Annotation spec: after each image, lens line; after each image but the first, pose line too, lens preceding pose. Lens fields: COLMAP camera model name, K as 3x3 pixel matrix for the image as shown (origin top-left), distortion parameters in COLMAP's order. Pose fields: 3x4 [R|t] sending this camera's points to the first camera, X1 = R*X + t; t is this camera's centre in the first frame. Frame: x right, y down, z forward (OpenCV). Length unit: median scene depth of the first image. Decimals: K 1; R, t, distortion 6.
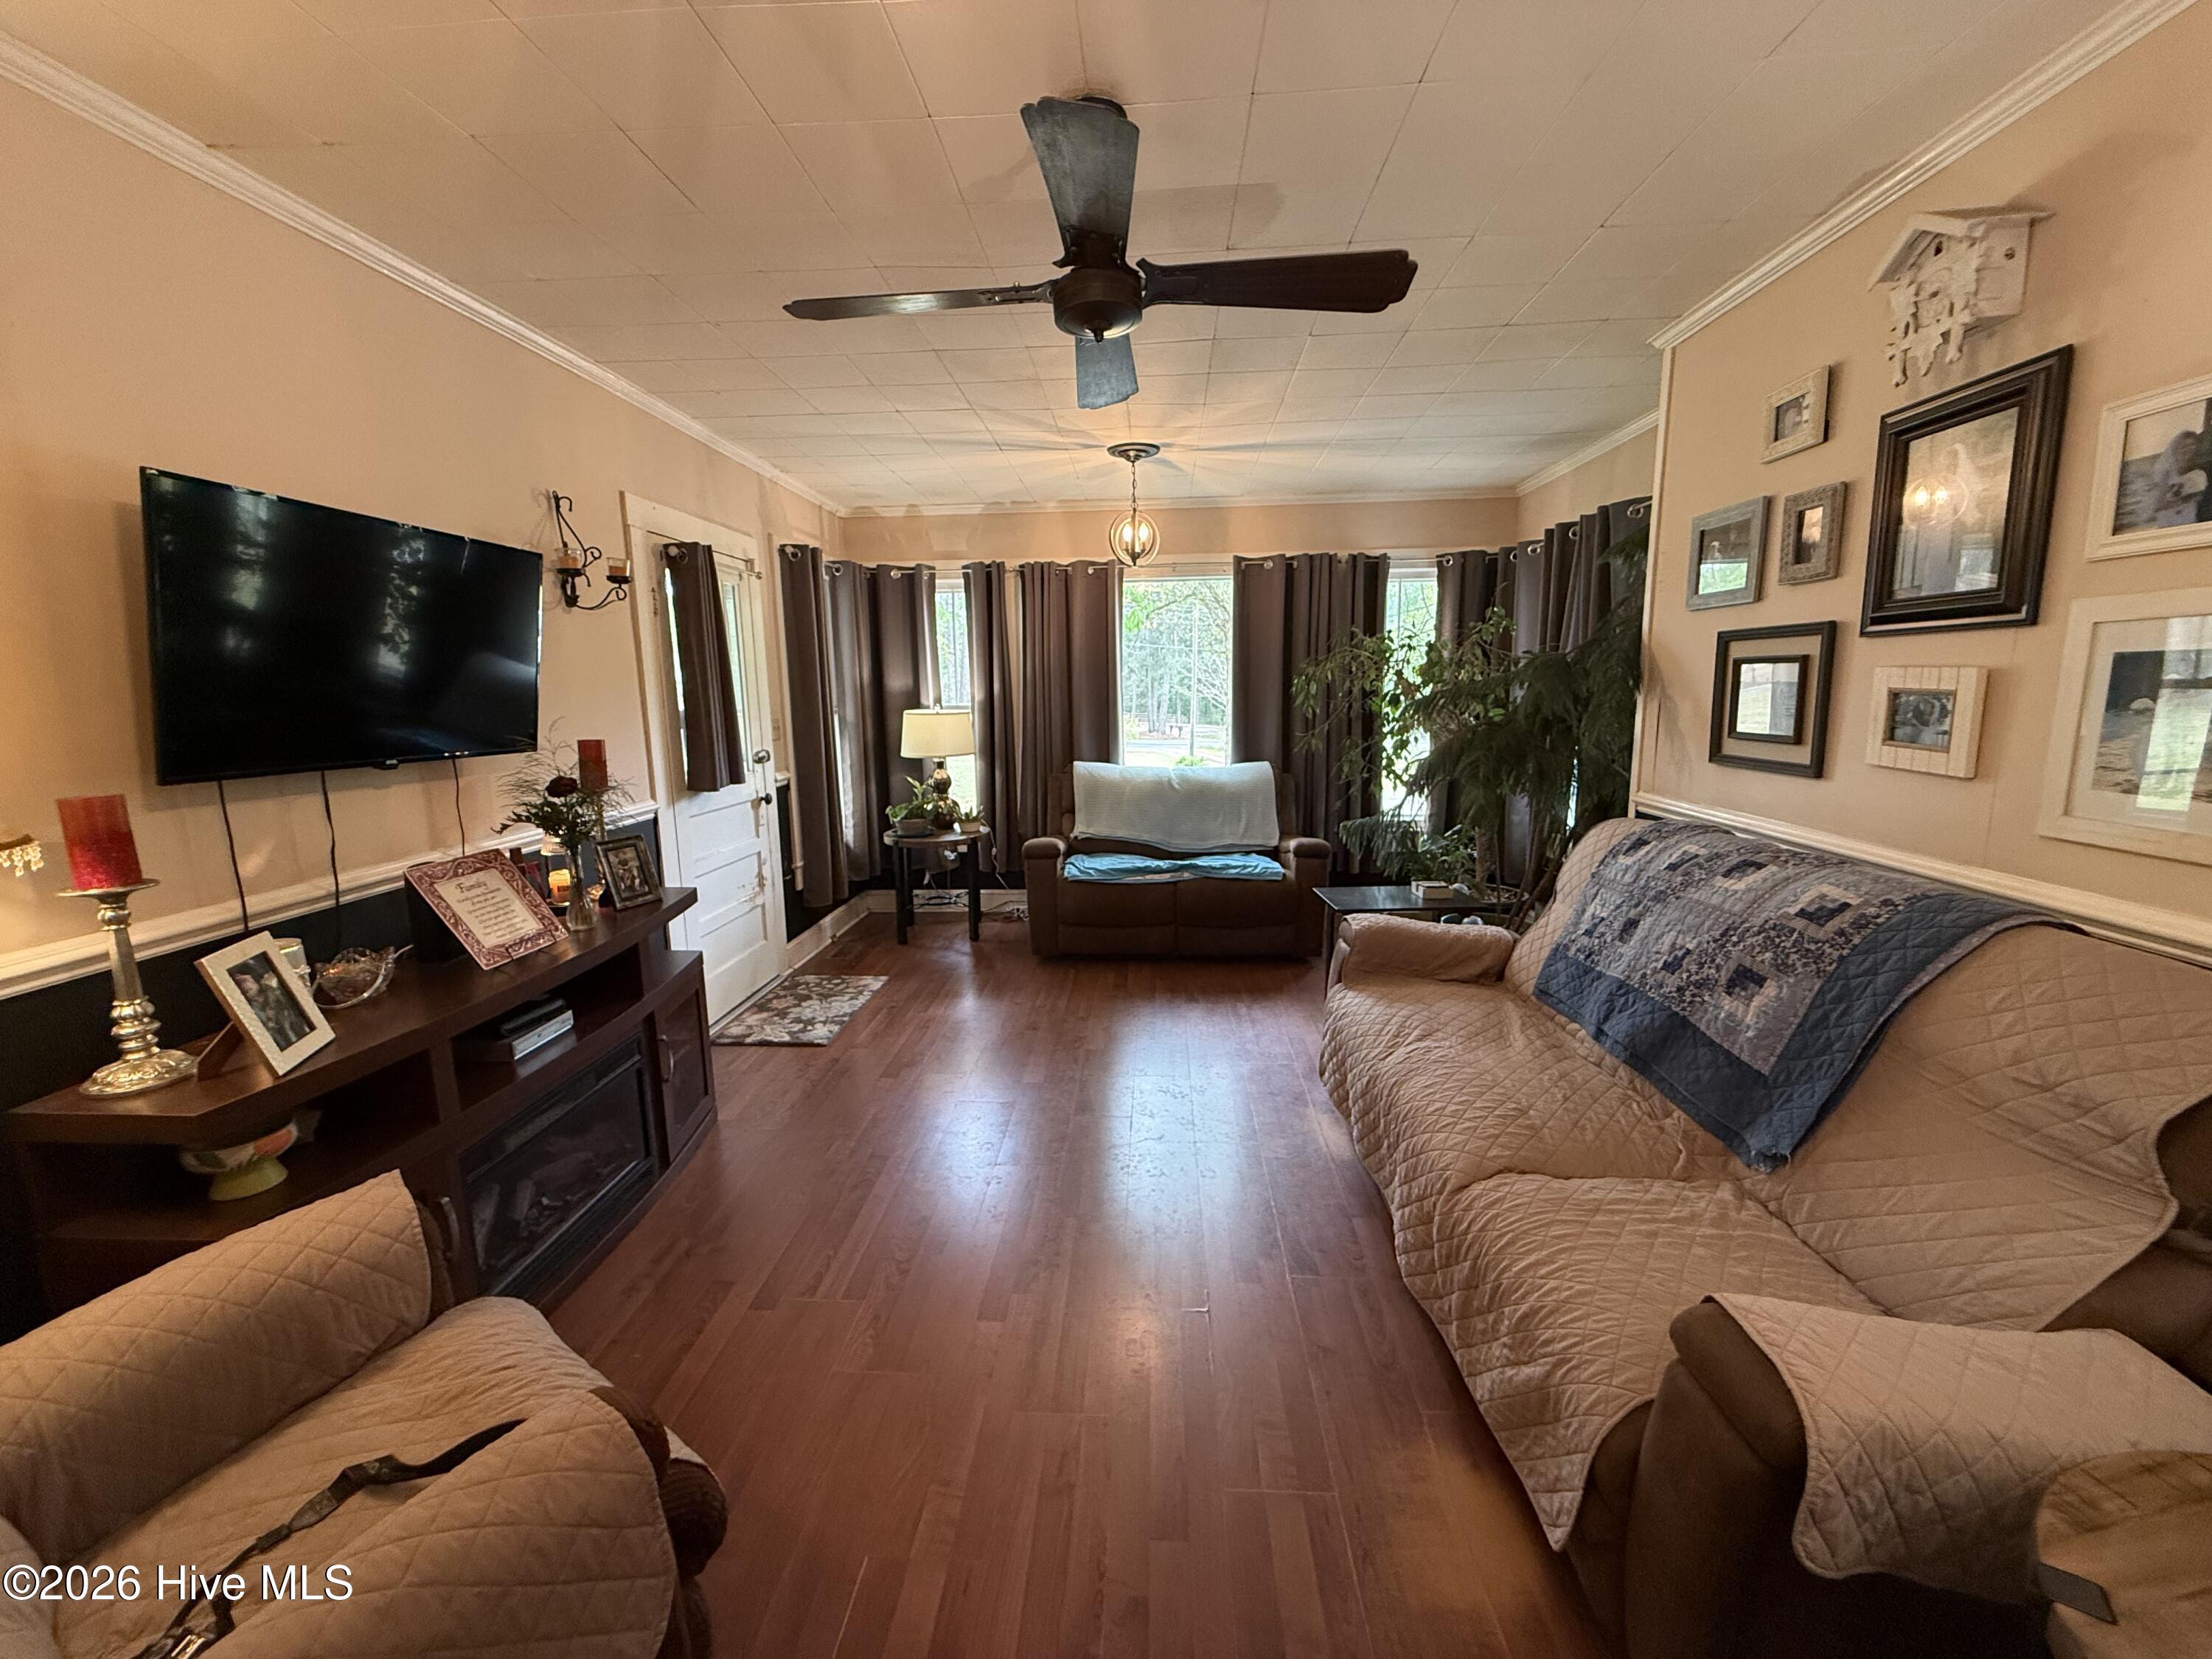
lens RADIAL K [[885.4, 0, 1098.3], [0, 885.4, 833.2], [0, 0, 1]] dist [0.002127, 0.000086]
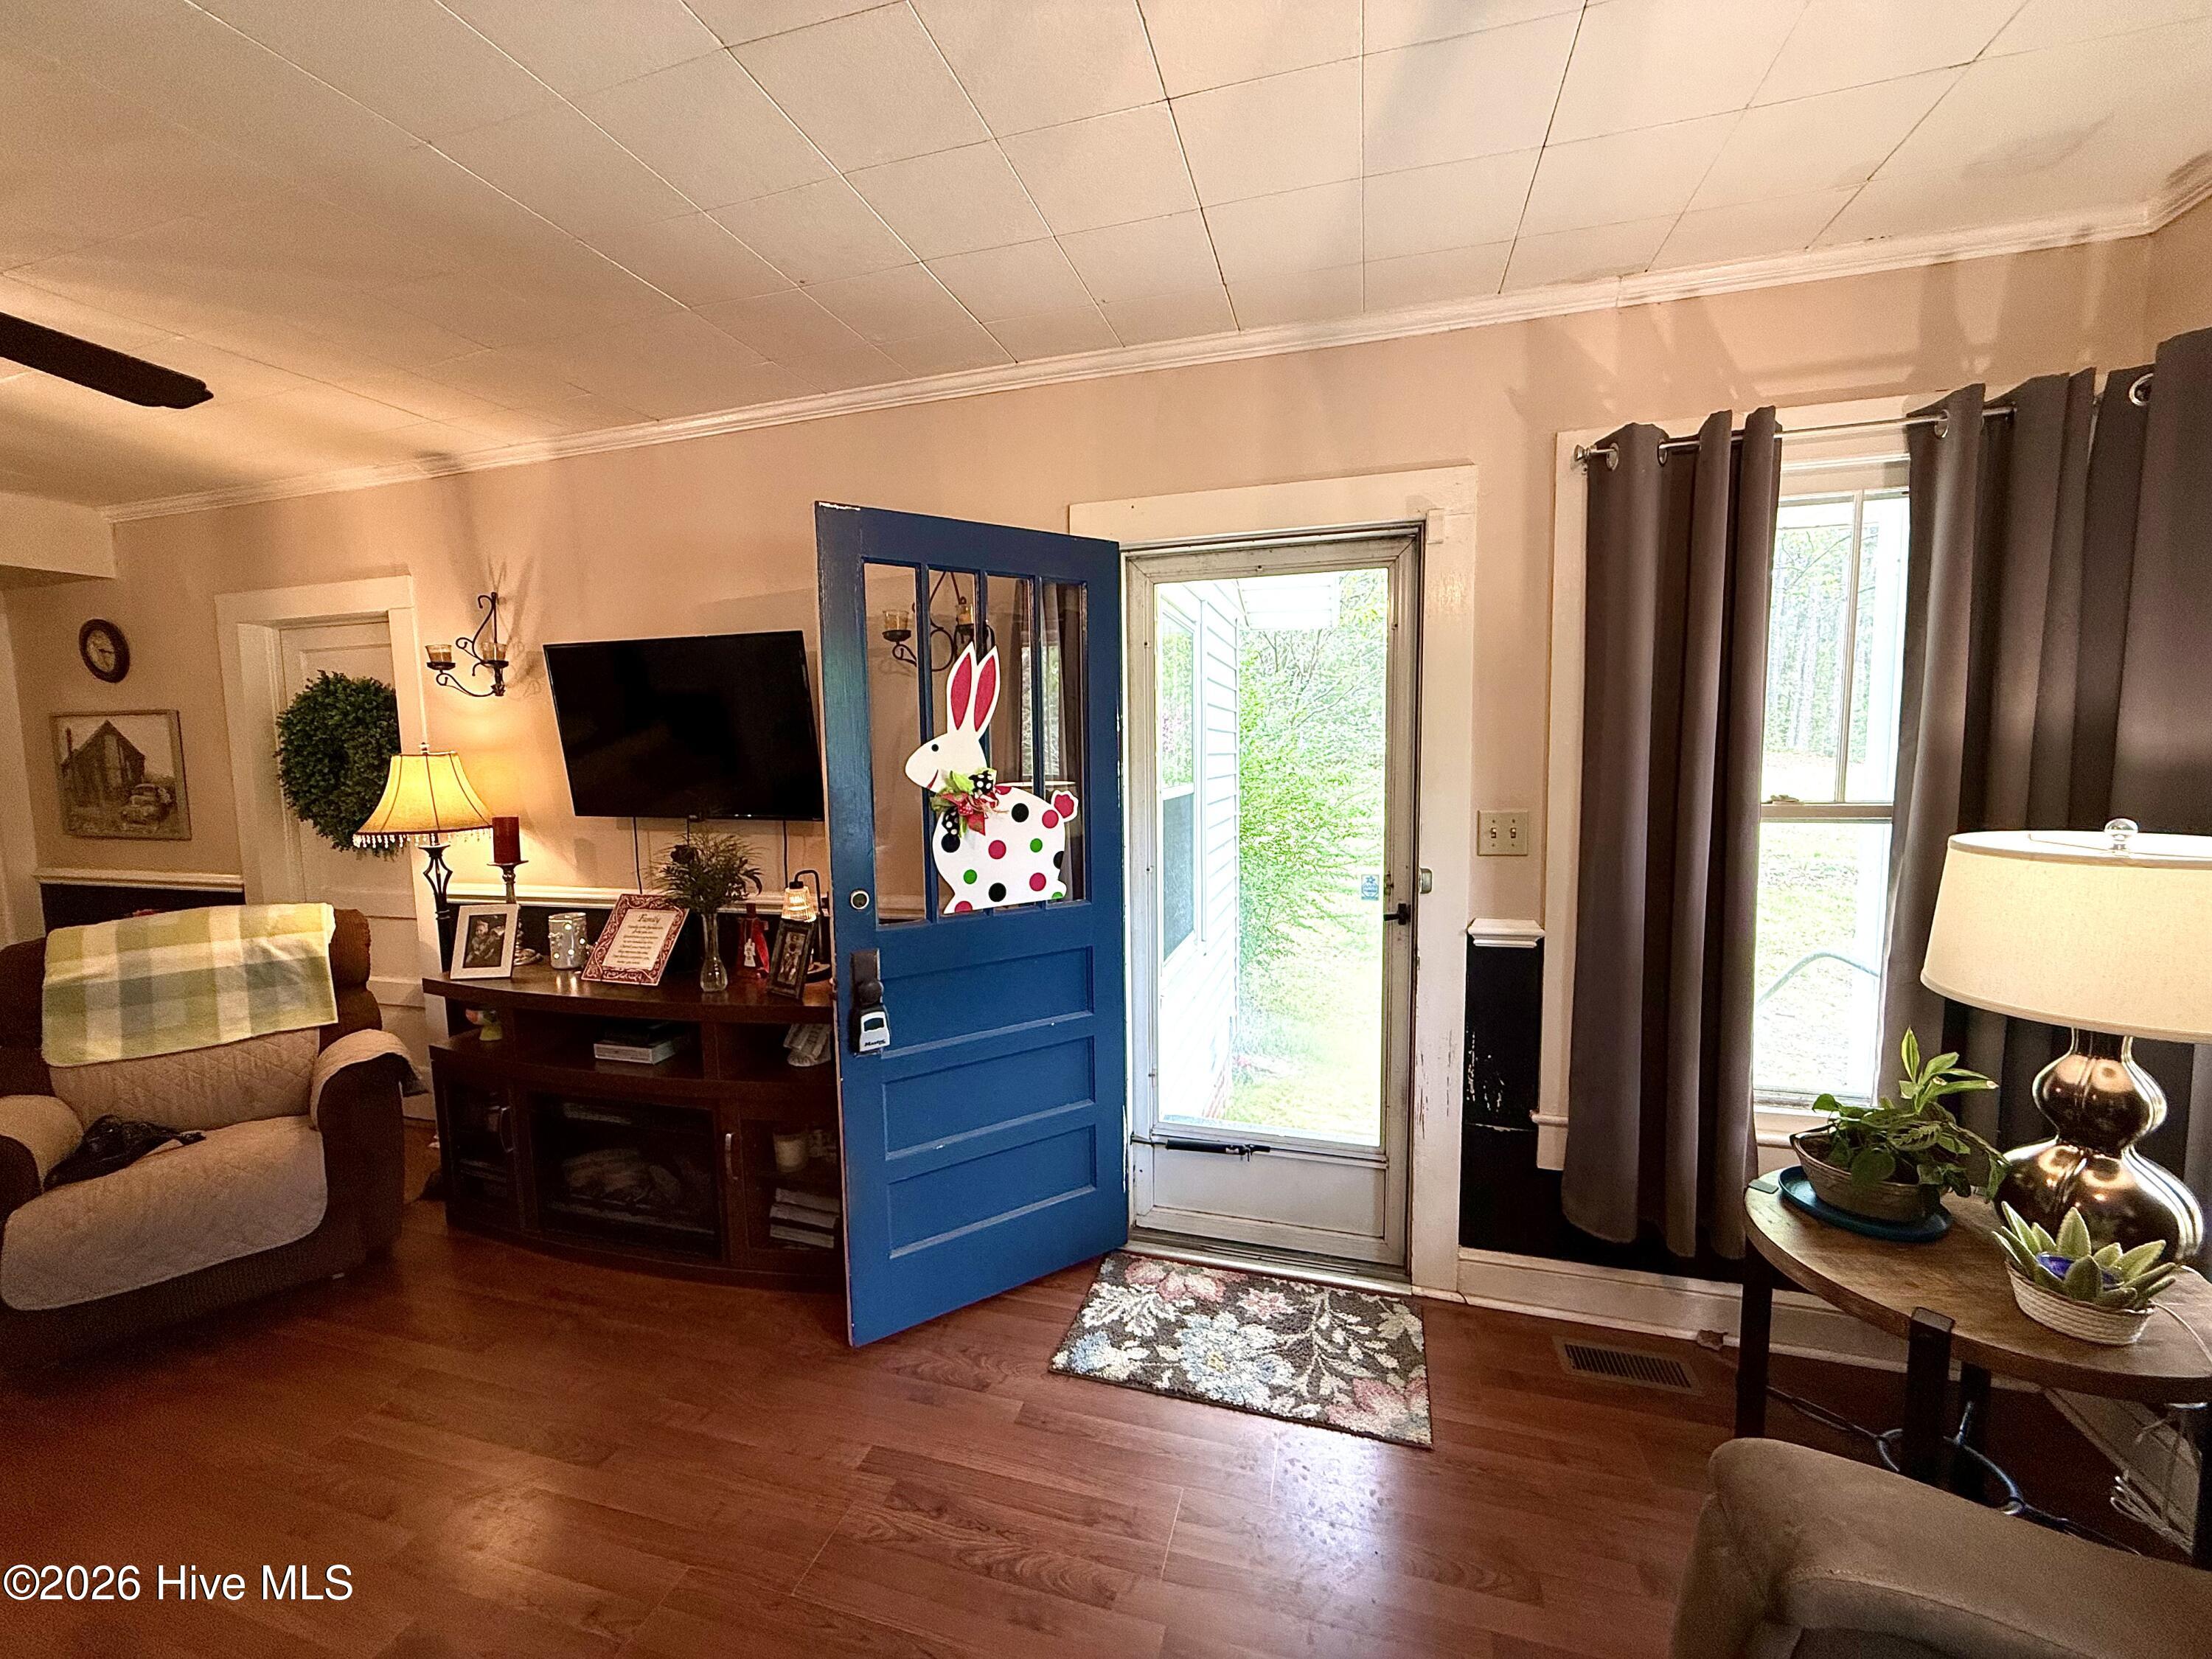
lens RADIAL K [[885.4, 0, 1100.0], [0, 885.4, 820.8], [0, 0, 1]] dist [0.002127, 0.000086]
pose [[-0.237449, 0.097173, -0.966528, 0.187654], [-0.131877, 0.982548, 0.131182, -0.173353], [0.962407, 0.158611, -0.220490, 0.984361]]
